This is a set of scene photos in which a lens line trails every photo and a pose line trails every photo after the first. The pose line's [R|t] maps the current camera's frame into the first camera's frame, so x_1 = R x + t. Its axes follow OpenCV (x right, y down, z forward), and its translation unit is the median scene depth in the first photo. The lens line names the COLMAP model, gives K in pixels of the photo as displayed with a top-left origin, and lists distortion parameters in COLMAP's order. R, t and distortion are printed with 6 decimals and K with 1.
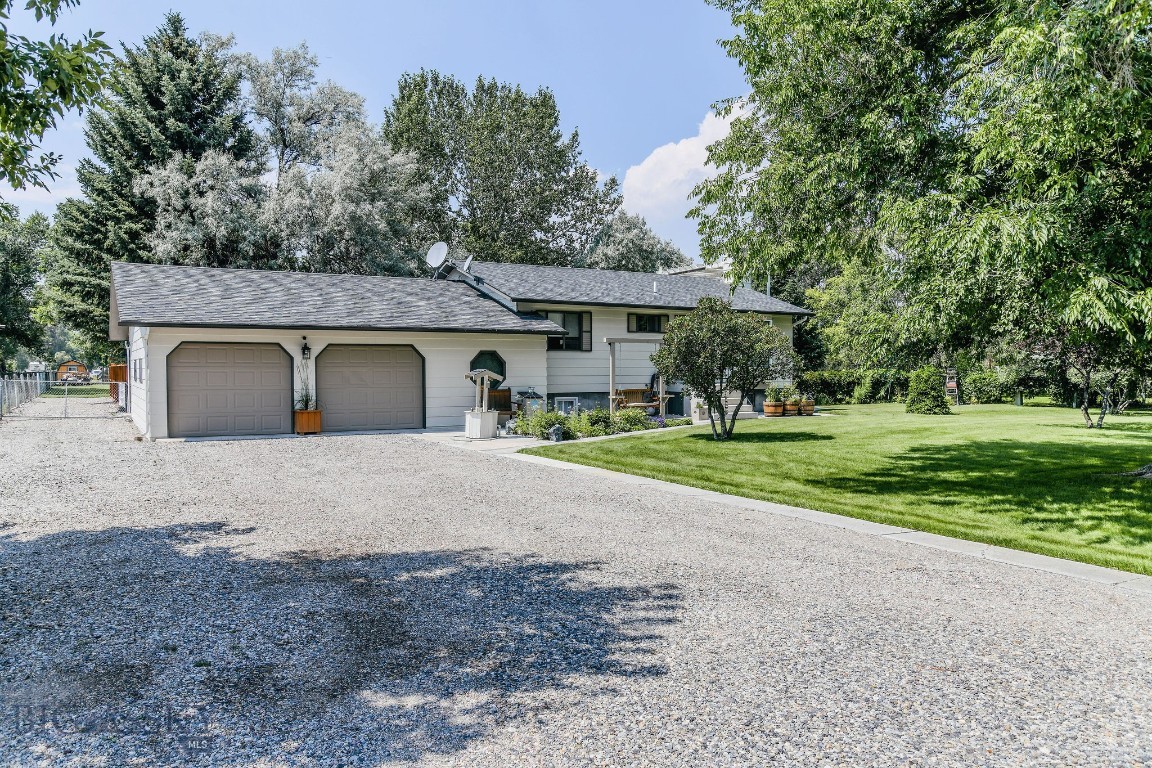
lens RADIAL K [[780.1, 0, 576.0], [0, 780.1, 384.0], [0, 0, 1]] dist [-0.004177, 0.002658]
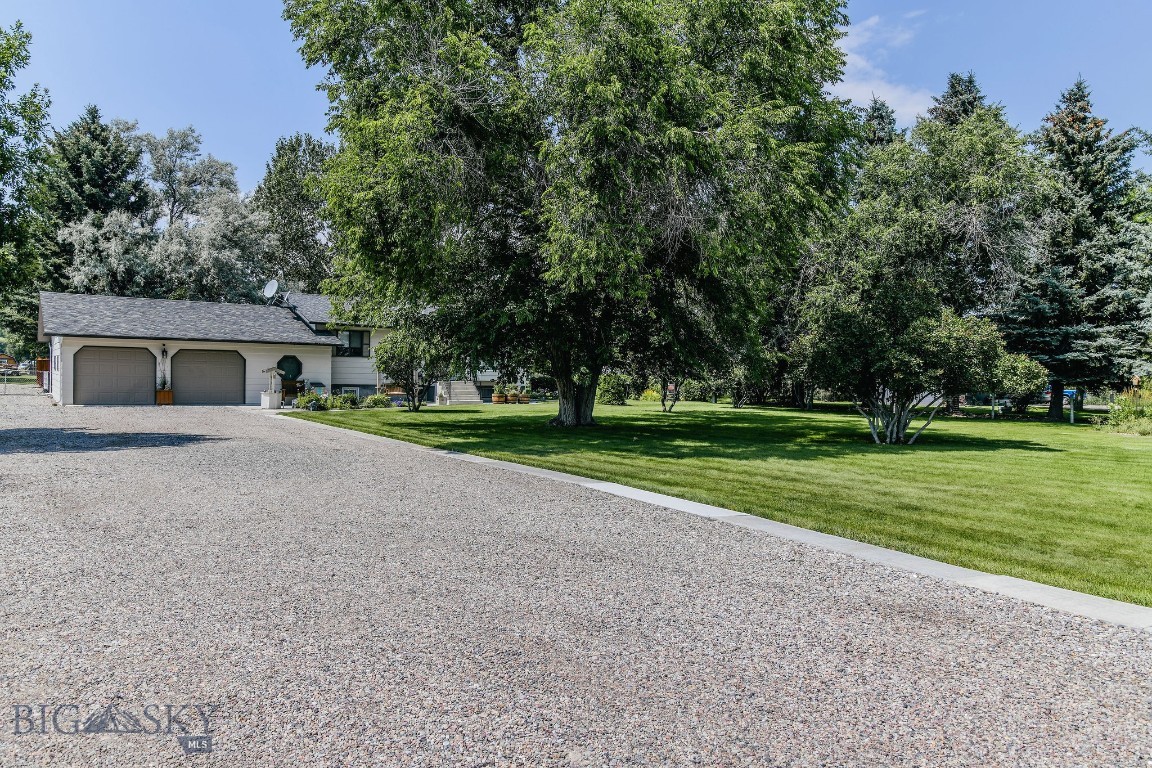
lens RADIAL K [[792.6, 0, 576.0], [0, 792.6, 384.0], [0, 0, 1]] dist [-0.000166, -0.002294]
pose [[0.997982, 0.021130, 0.059874, 0.289145], [-0.020723, 0.999758, -0.007409, 0.011080], [-0.060016, 0.006153, 0.998178, -0.488263]]
